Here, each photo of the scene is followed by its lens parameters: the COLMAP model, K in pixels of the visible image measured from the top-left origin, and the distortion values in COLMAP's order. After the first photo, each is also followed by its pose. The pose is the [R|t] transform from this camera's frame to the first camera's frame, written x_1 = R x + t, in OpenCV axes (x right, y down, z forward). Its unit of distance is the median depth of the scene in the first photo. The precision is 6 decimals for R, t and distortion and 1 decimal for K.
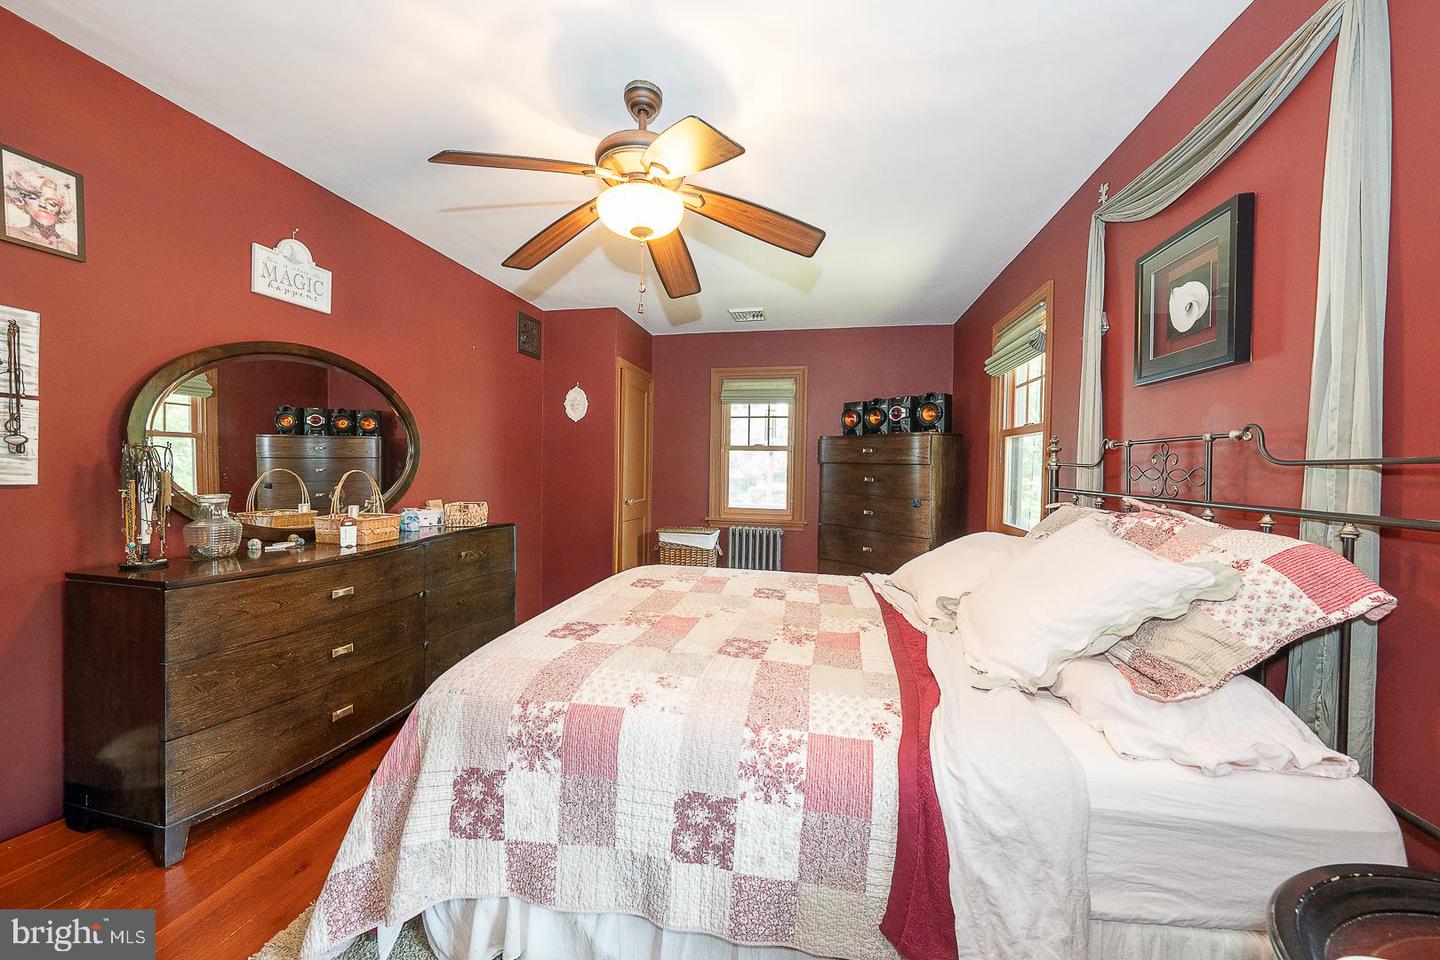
lens RADIAL K [[497.1, 0, 721.0], [0, 497.1, 474.5], [0, 0, 1]] dist [-0.033983, 0.008802]
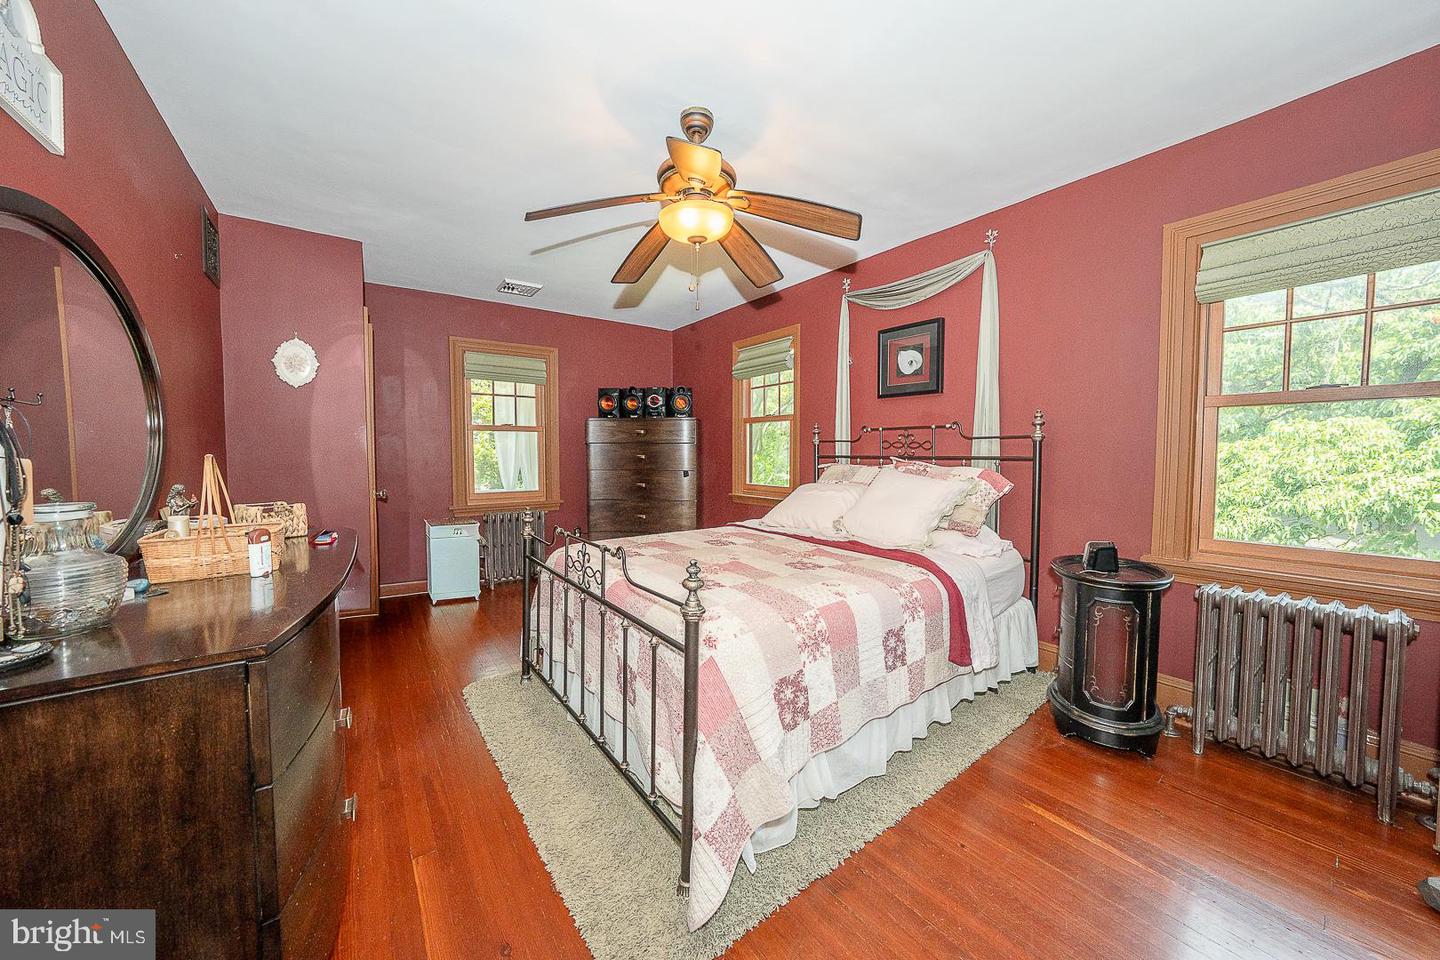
lens RADIAL K [[497.1, 0, 721.0], [0, 497.1, 474.5], [0, 0, 1]] dist [-0.033983, 0.008802]
pose [[0.663452, -0.051758, 0.746426, -1.139288], [0.027328, 0.998615, 0.044956, 0.010969], [-0.747719, -0.009428, 0.663948, 0.206635]]
